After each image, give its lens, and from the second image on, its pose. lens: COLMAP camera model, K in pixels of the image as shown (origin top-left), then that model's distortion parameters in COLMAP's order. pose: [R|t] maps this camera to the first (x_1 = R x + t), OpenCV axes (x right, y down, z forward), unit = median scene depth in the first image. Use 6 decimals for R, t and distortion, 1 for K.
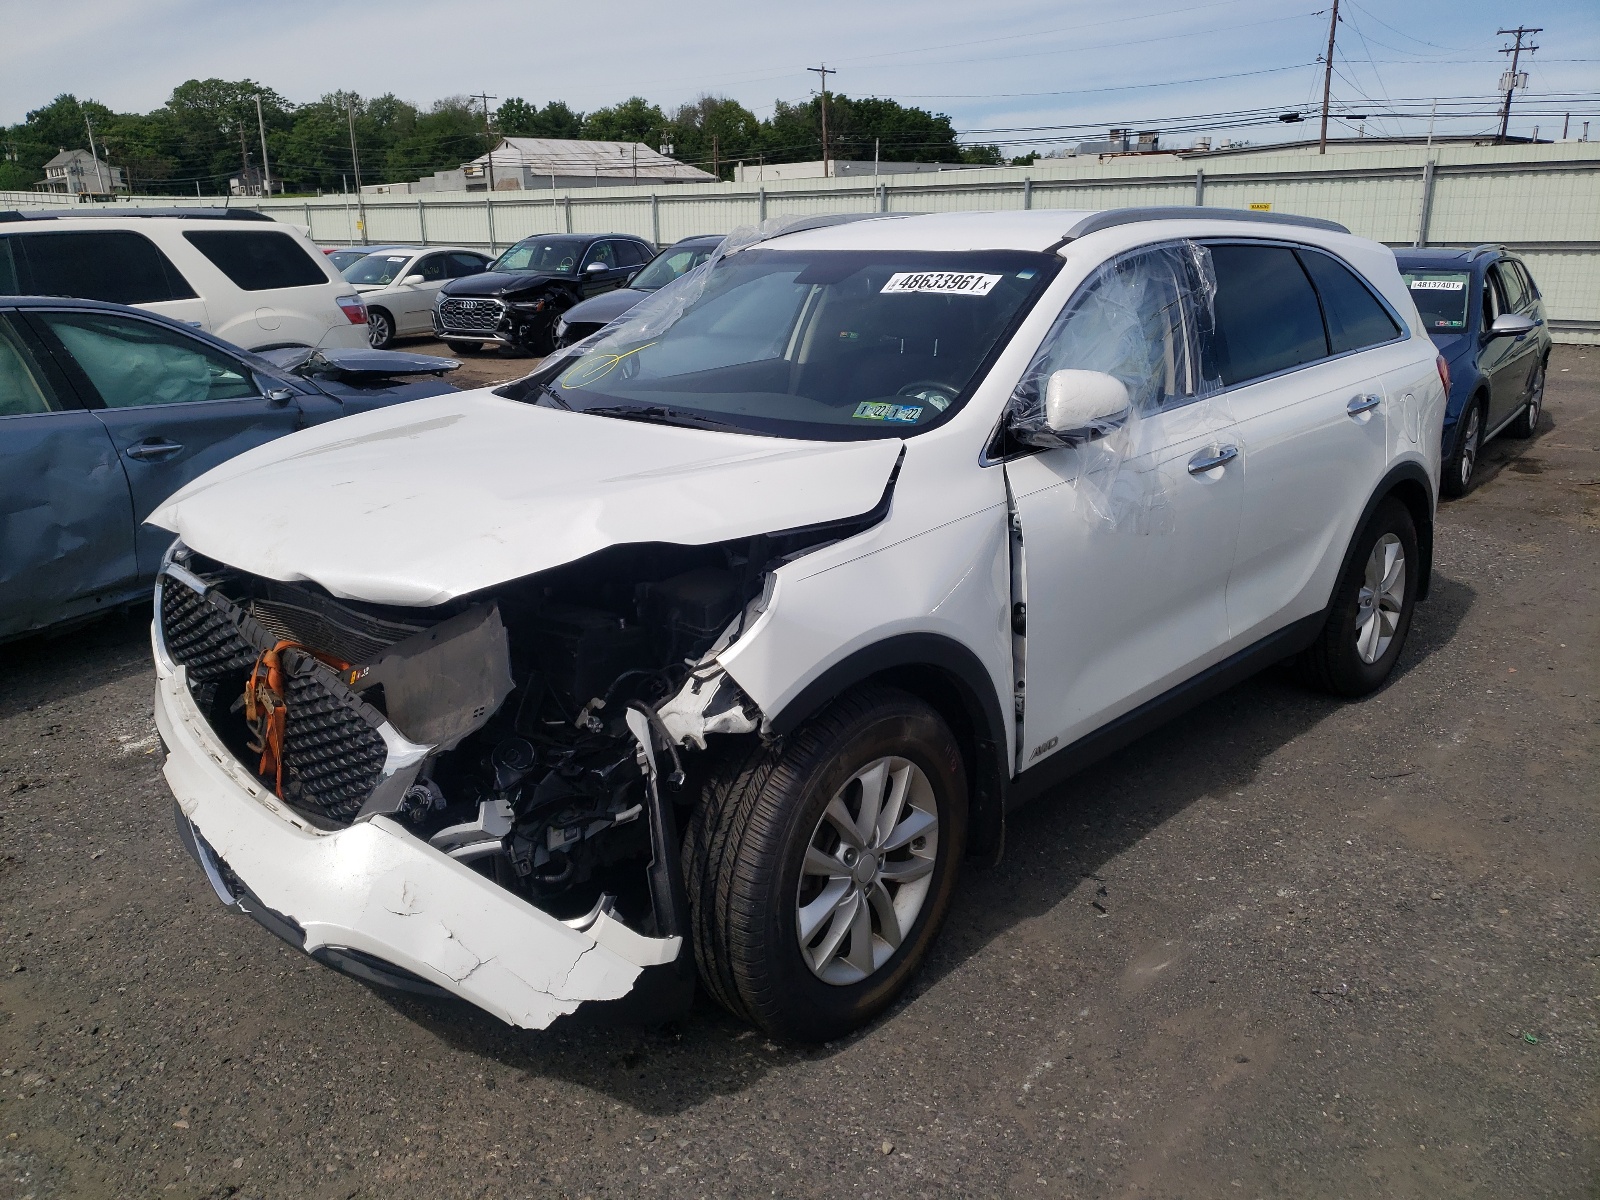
lens RADIAL K [[1216.4, 0, 800.0], [0, 1216.4, 598.6], [0, 0, 1]] dist [0.017842, 0.008555]
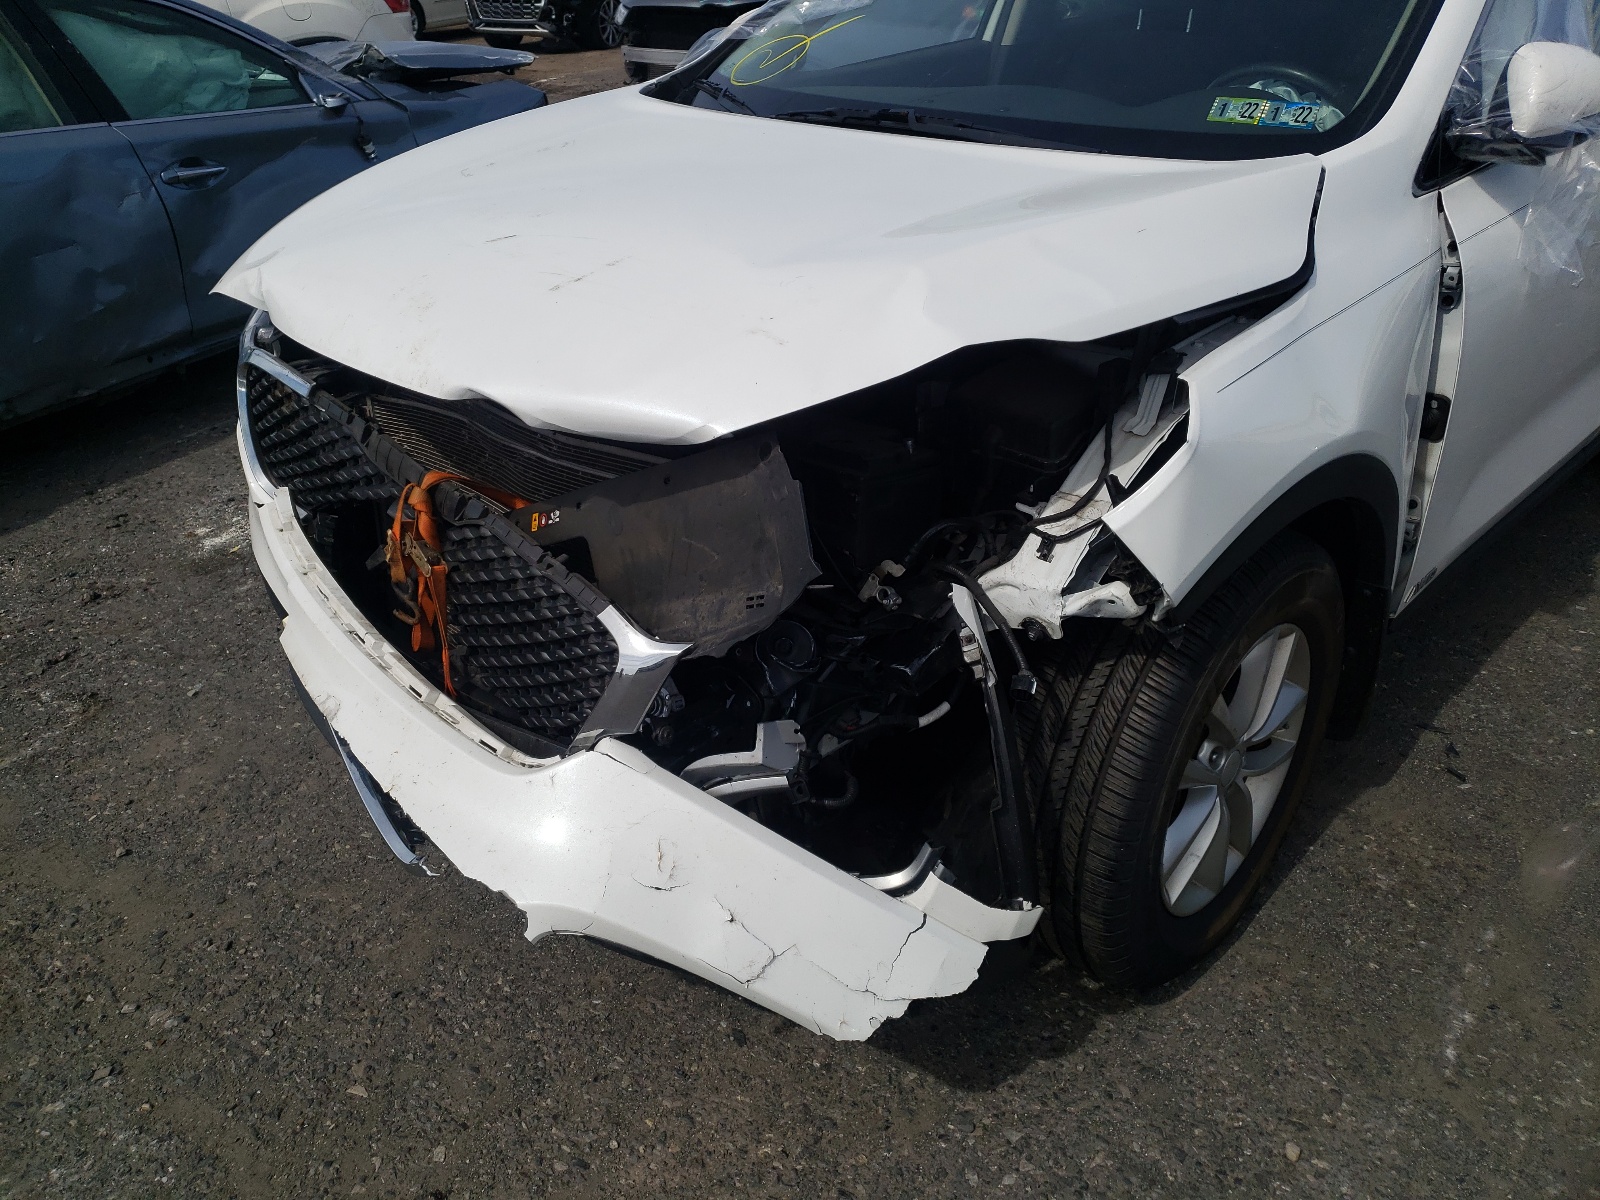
lens RADIAL K [[1205.3, 0, 801.8], [0, 1205.3, 569.8], [0, 0, 1]] dist [0.012975, 0.002780]
pose [[0.999604, -0.004510, -0.027781, -0.191444], [0.010222, 0.977853, 0.209043, -0.053744], [0.026223, -0.209244, 0.977512, 0.312696]]
